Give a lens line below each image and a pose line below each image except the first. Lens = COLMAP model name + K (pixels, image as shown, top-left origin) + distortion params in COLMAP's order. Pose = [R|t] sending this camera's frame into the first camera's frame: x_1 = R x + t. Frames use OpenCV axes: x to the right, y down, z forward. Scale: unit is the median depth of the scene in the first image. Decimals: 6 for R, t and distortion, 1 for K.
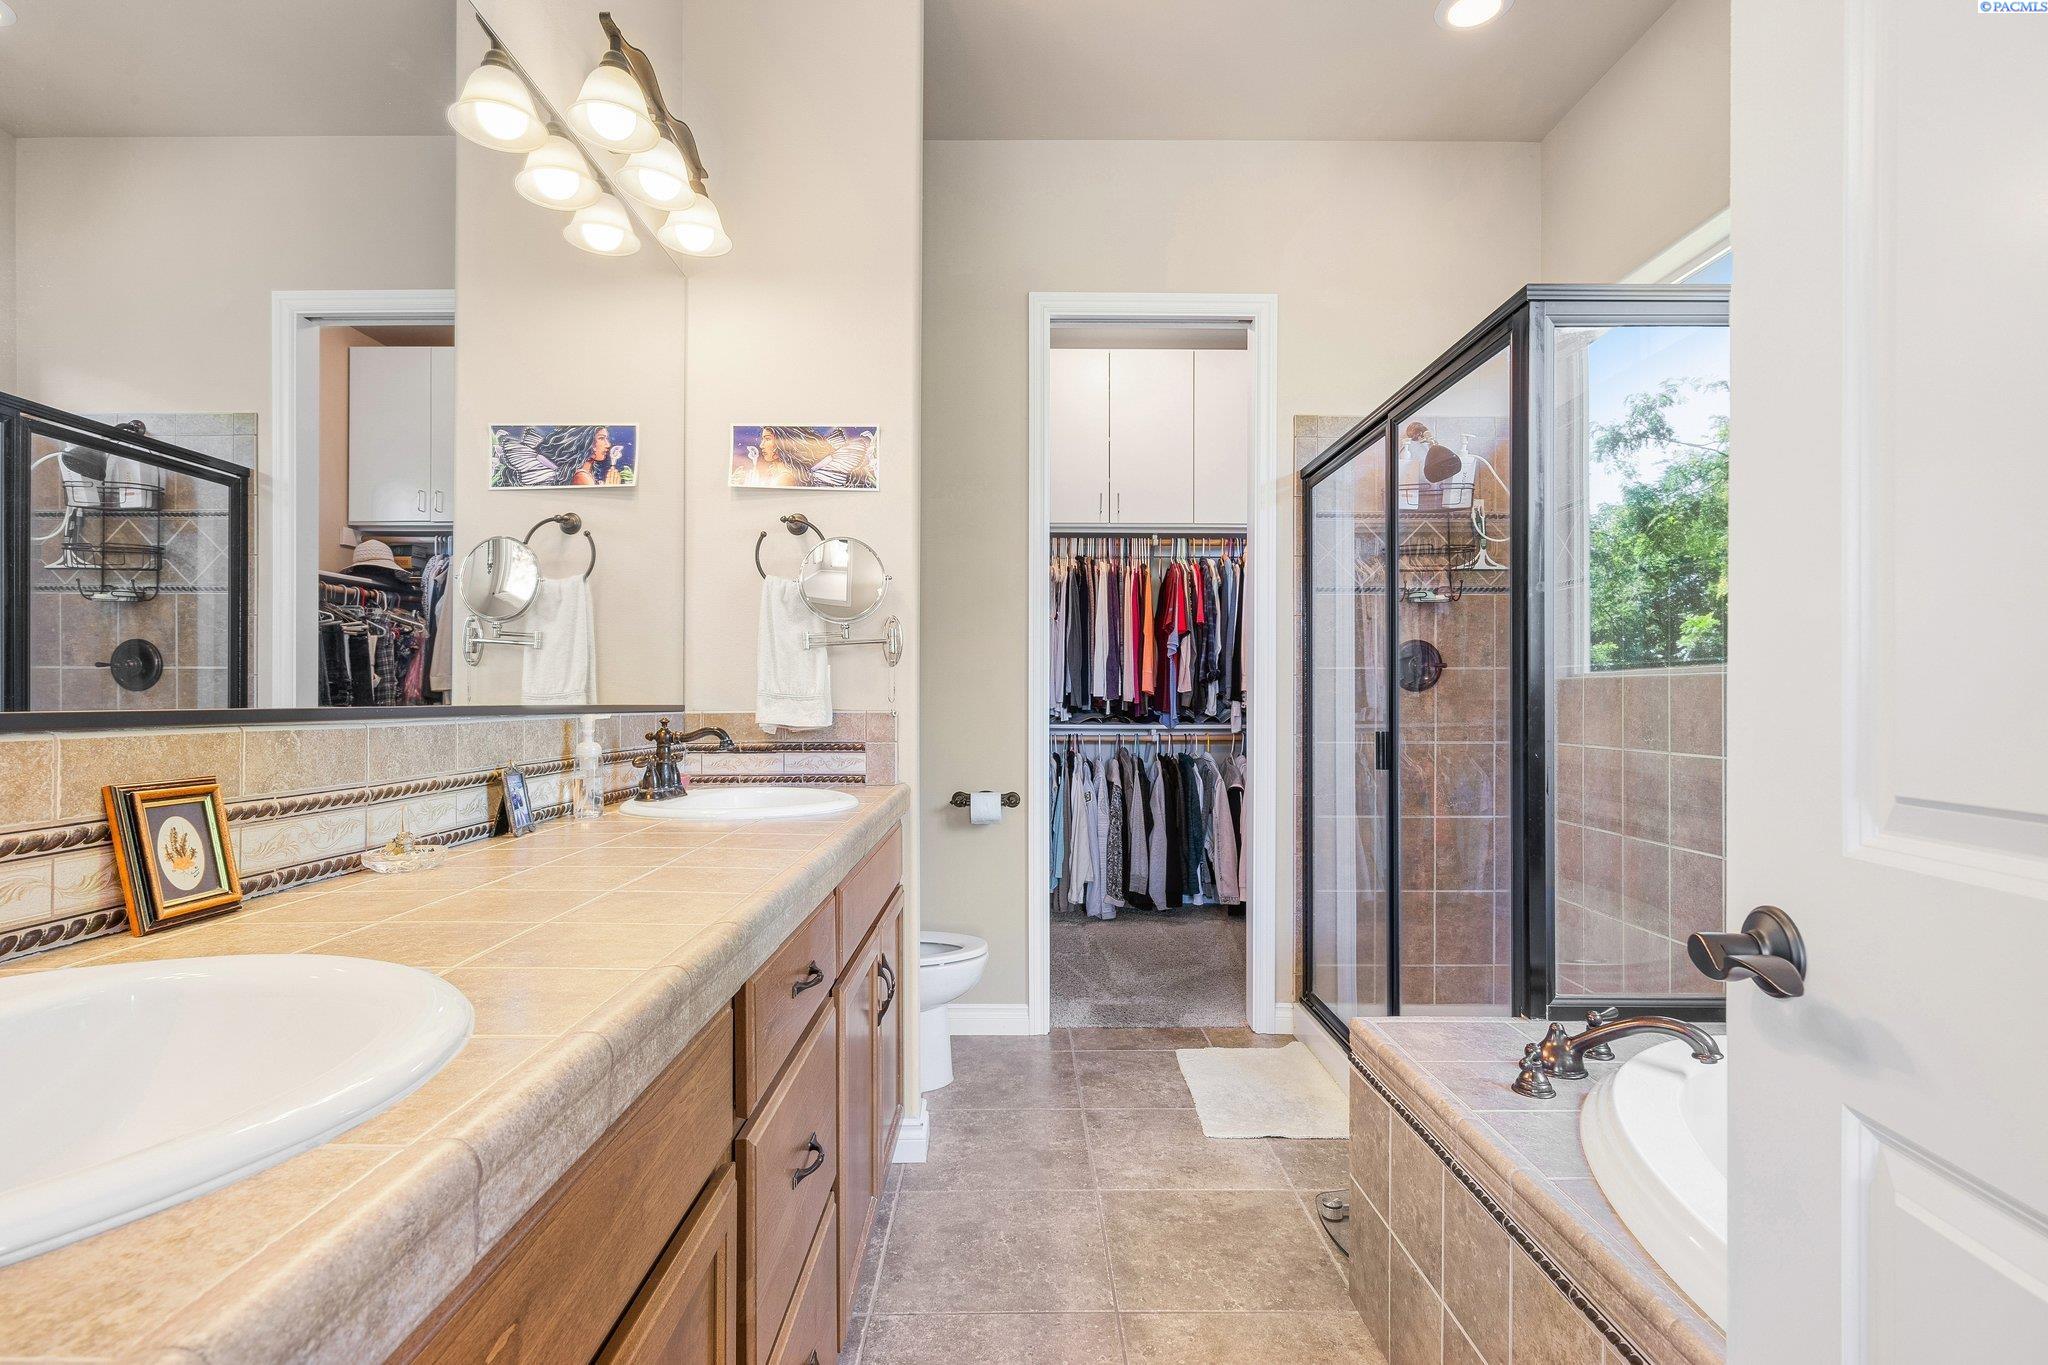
lens RADIAL K [[982.6, 0, 1019.6], [0, 982.6, 697.8], [0, 0, 1]] dist [-0.002253, -0.000067]
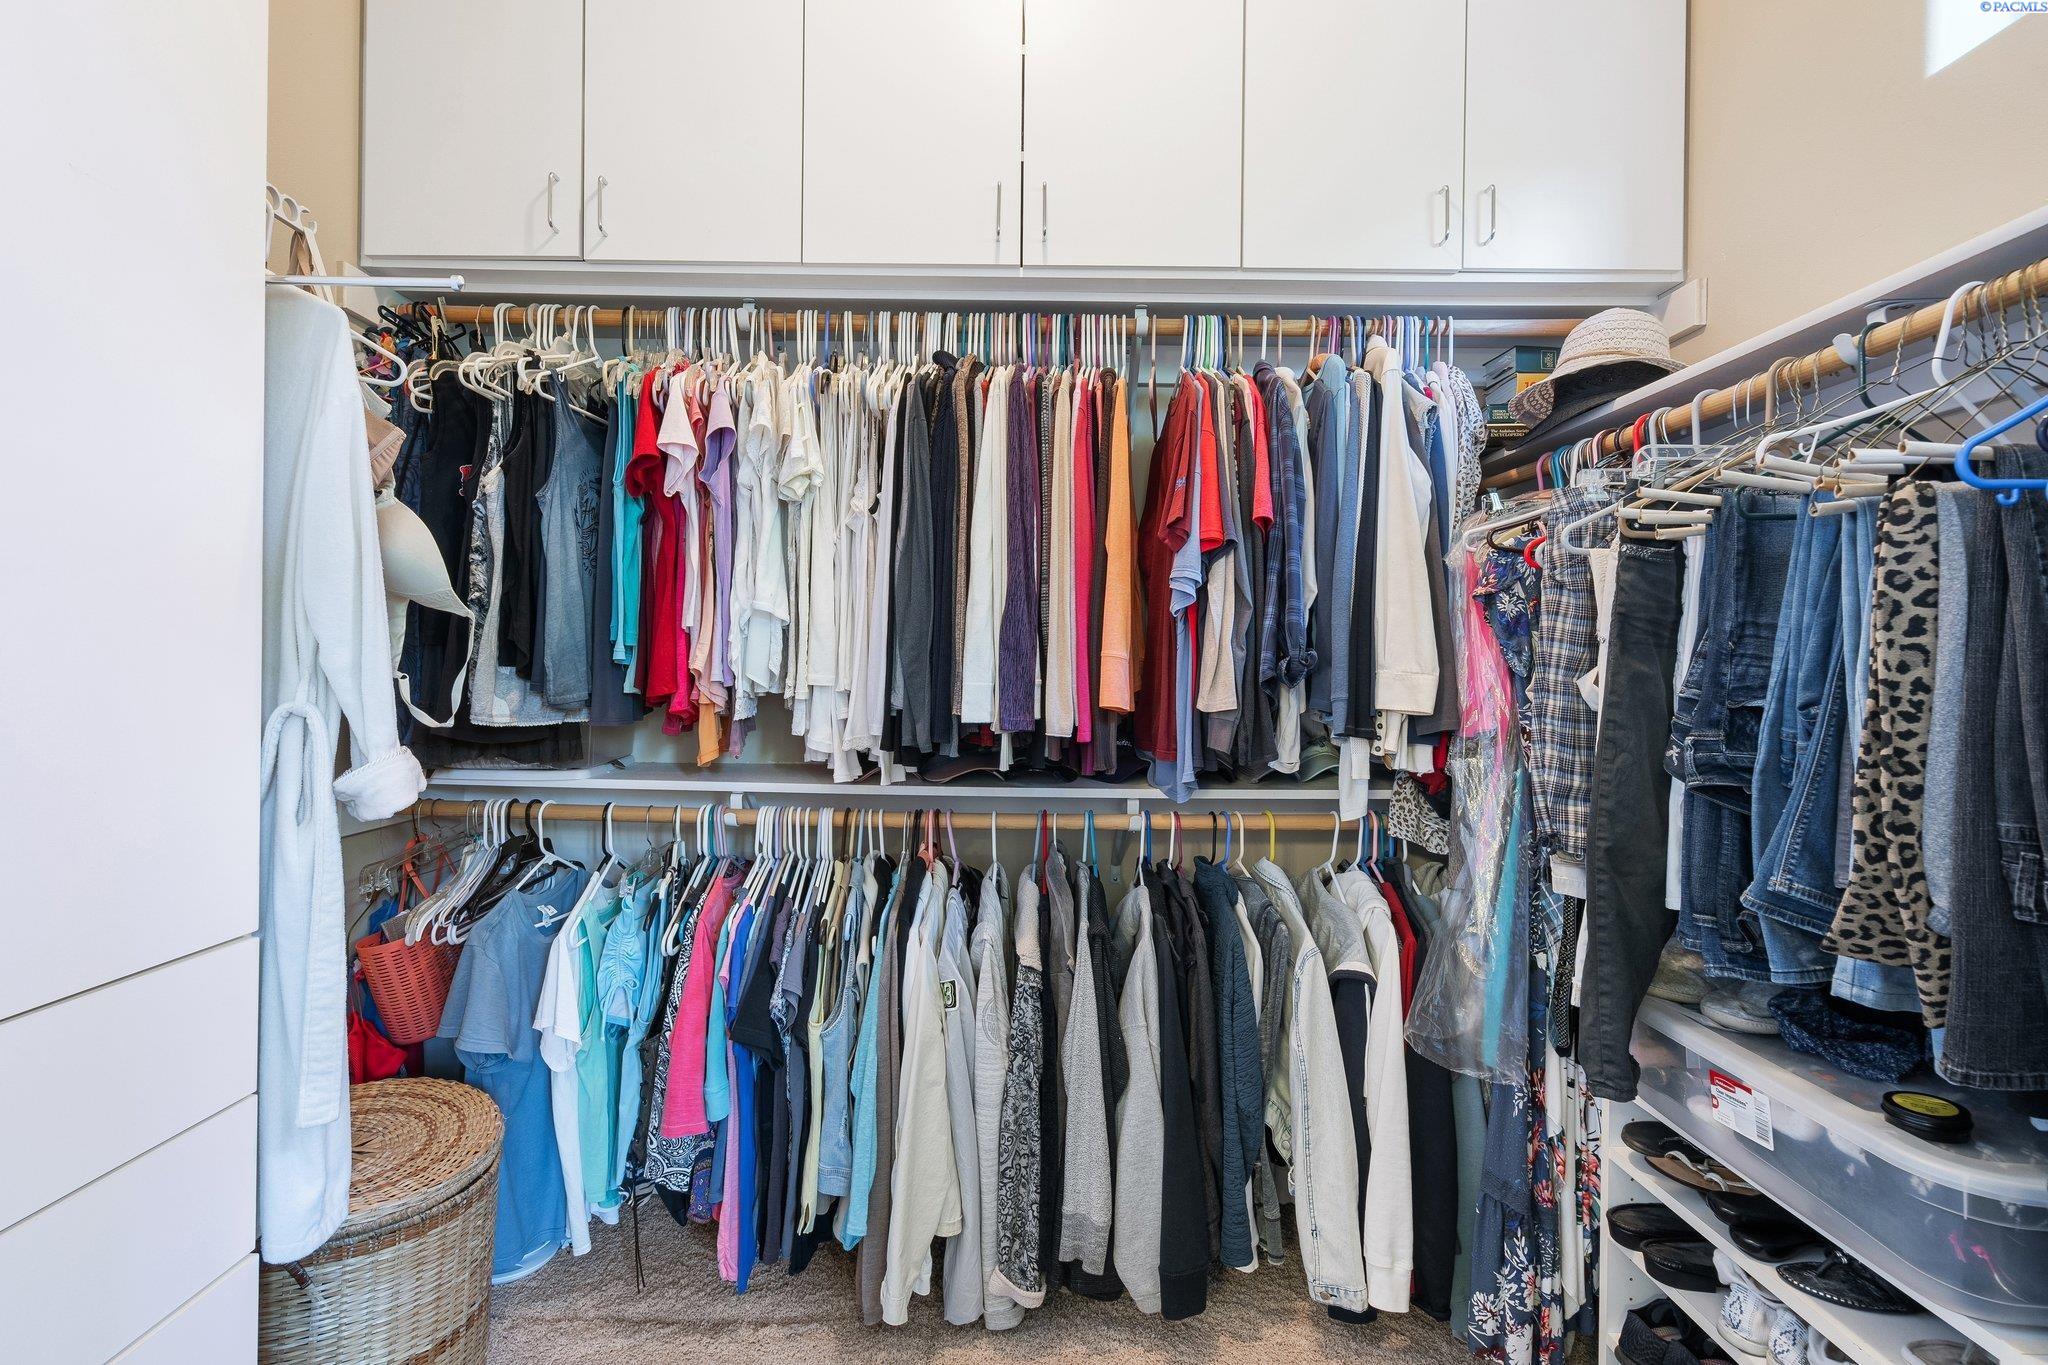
lens RADIAL K [[981.2, 0, 1013.2], [0, 981.2, 692.1], [0, 0, 1]] dist [0.003152, 0.000147]
pose [[0.999963, 0.008158, -0.002821, 0.093075], [-0.008136, 0.999937, 0.007694, -0.014993], [0.002883, -0.007671, 0.999966, 0.632483]]
